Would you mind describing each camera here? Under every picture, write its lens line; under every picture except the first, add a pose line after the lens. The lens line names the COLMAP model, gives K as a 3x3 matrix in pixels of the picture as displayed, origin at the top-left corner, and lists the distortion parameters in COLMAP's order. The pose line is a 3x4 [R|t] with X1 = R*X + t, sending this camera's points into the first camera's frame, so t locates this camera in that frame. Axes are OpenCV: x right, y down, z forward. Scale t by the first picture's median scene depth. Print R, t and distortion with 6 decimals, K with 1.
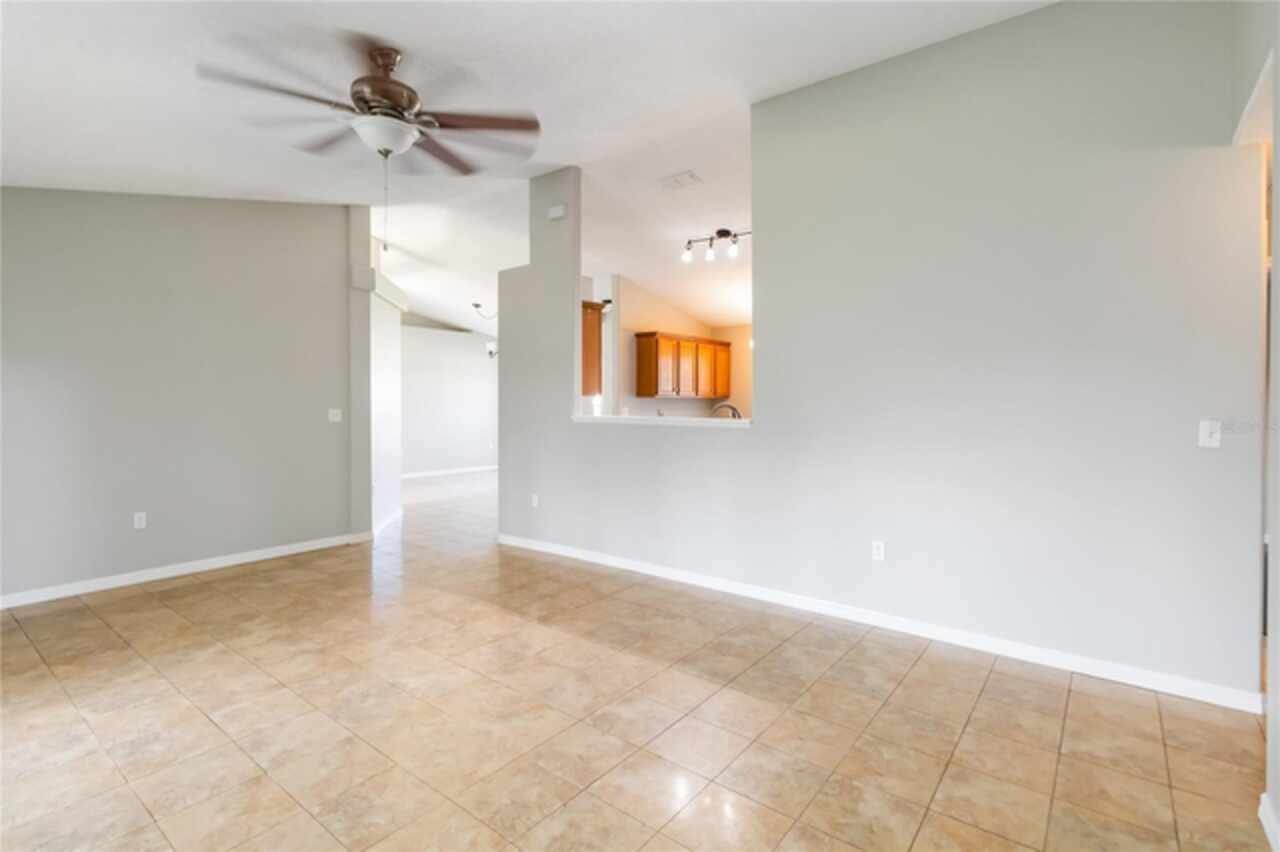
lens RADIAL K [[590.7, 0, 643.8], [0, 590.7, 416.2], [0, 0, 1]] dist [0.002134, -0.000689]
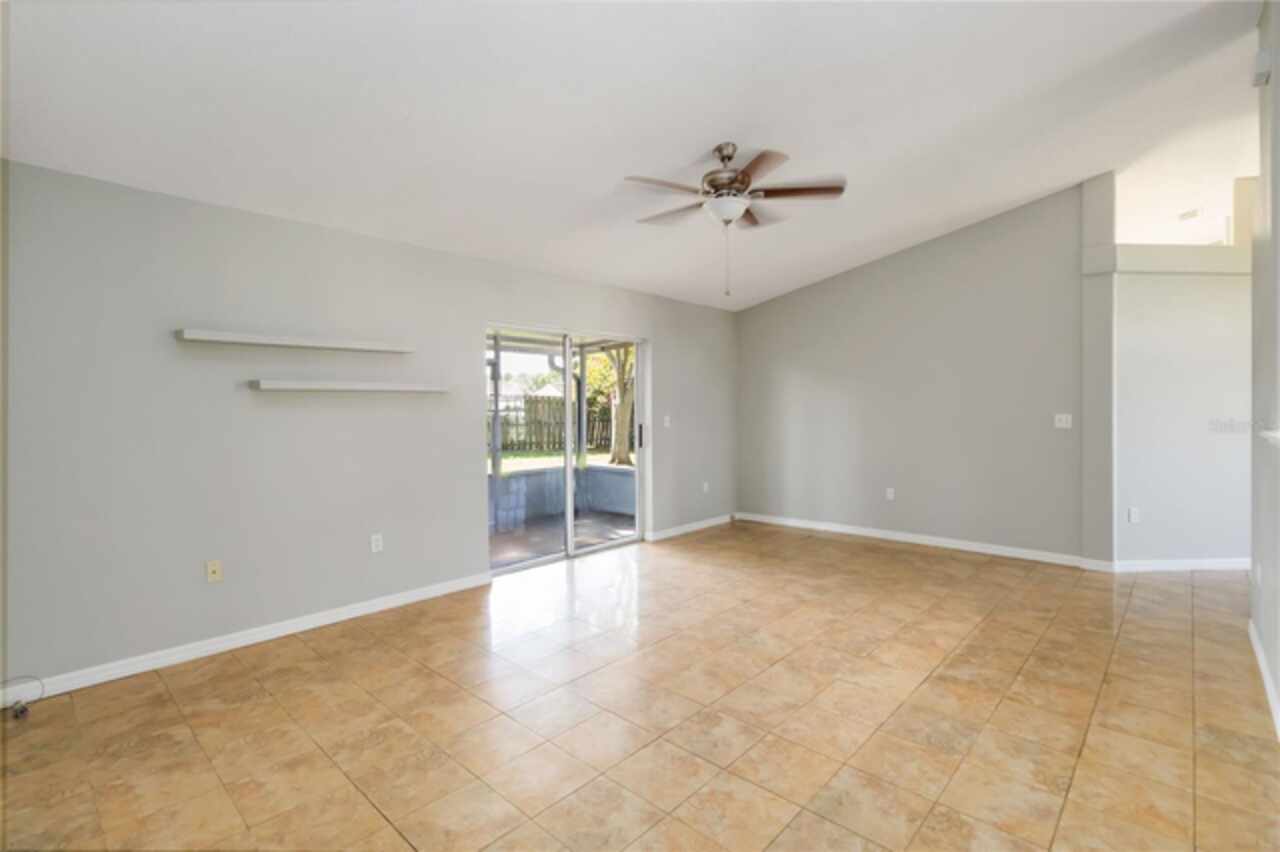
lens RADIAL K [[590.7, 0, 657.1], [0, 590.7, 410.0], [0, 0, 1]] dist [0.002134, -0.000689]
pose [[-0.070626, 0.002591, -0.997499, 0.656976], [-0.018105, 0.999829, 0.003879, -0.015157], [0.997339, 0.018333, -0.070567, 0.666381]]
